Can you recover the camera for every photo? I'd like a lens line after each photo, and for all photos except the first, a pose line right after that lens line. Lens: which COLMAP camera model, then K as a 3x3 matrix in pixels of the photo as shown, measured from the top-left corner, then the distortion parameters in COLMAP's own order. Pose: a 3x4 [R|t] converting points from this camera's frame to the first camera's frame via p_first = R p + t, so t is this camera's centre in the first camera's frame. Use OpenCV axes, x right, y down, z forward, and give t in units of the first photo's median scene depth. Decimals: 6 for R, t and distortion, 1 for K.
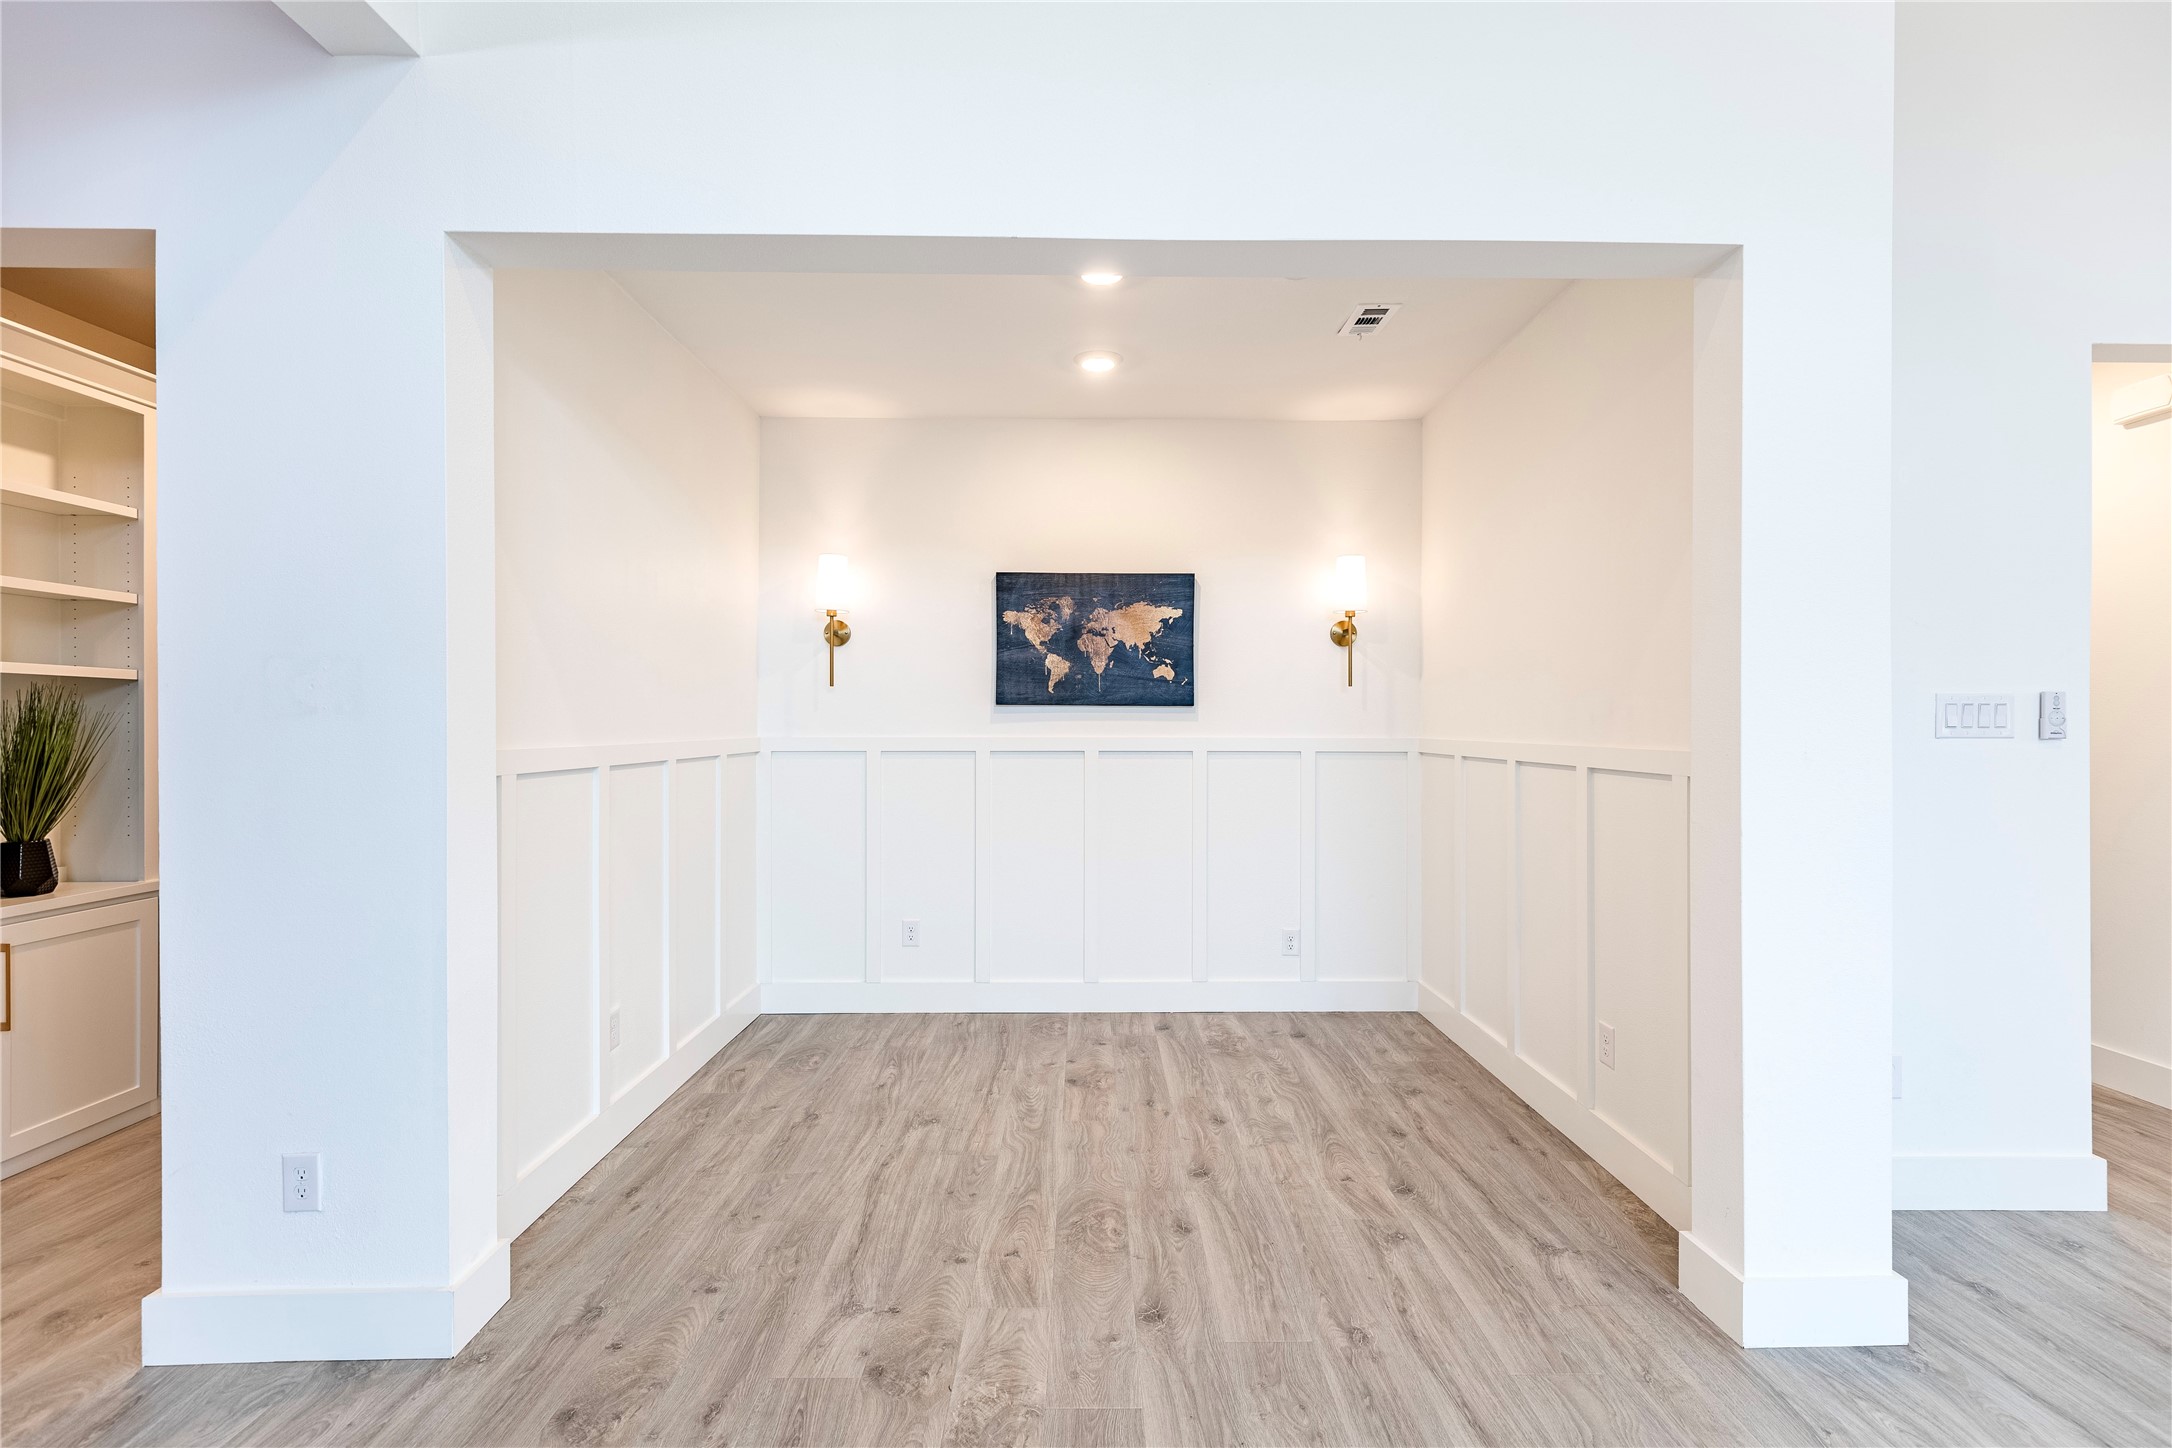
lens RADIAL K [[989.4, 0, 1082.0], [0, 989.4, 716.6], [0, 0, 1]] dist [0.008058, -0.000924]
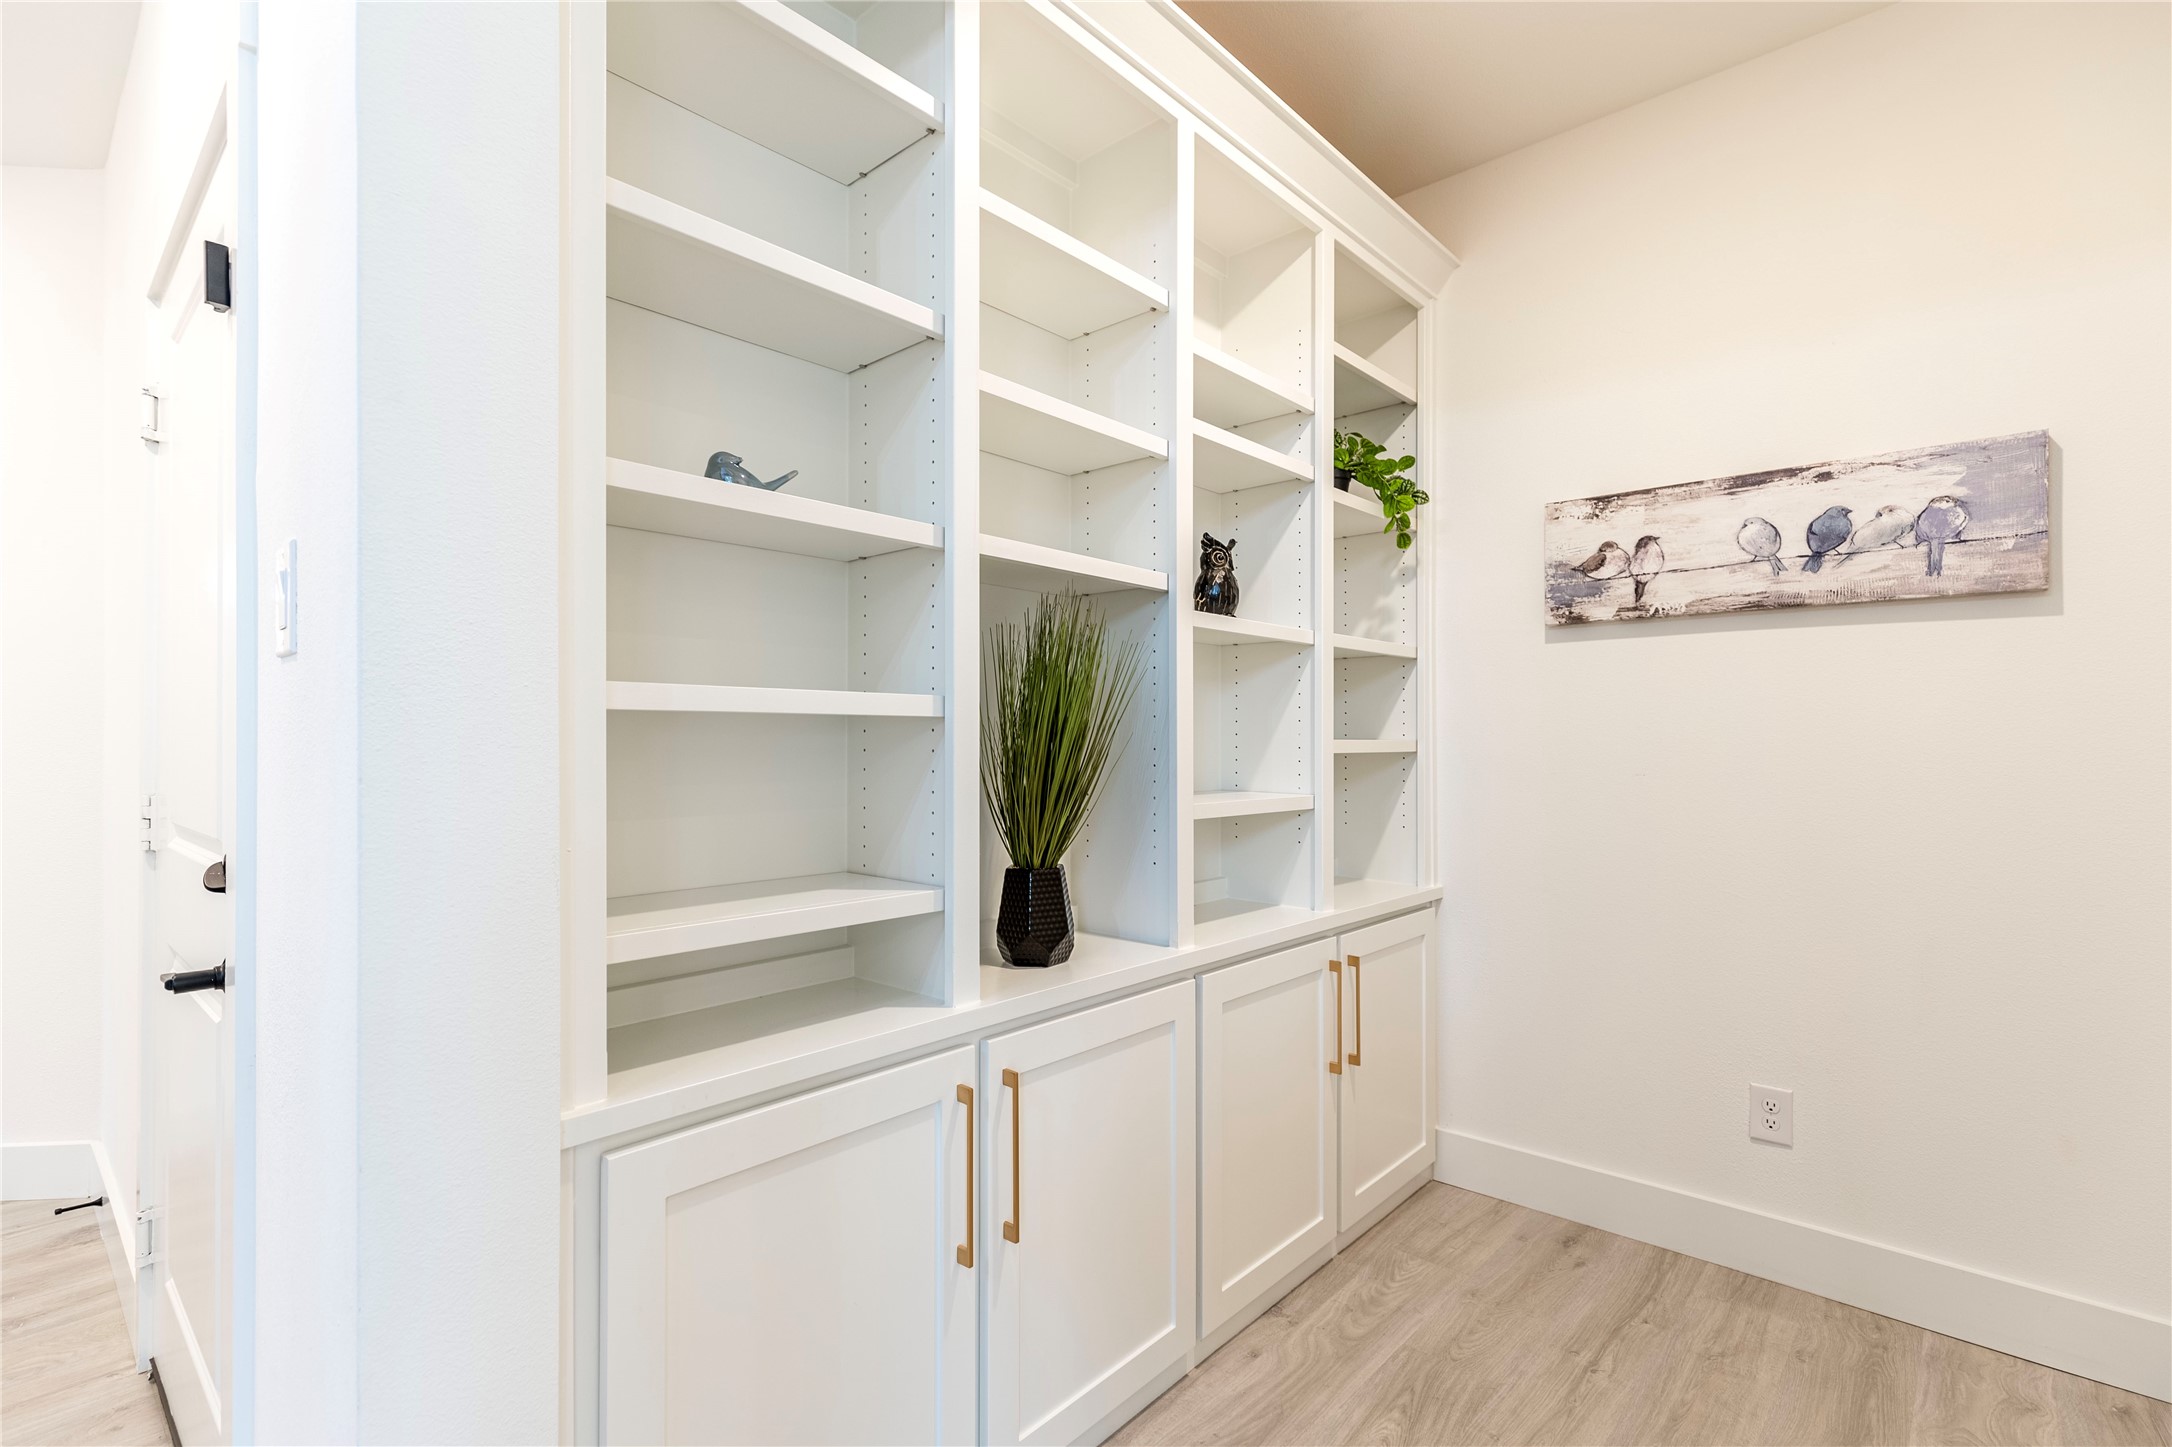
lens RADIAL K [[989.4, 0, 1092.8], [0, 989.4, 735.4], [0, 0, 1]] dist [0.008058, -0.000924]
pose [[0.730691, -0.008975, -0.682650, -0.641382], [0.004631, 0.999956, -0.008189, 0.052516], [0.682693, 0.002822, 0.730700, 0.601699]]
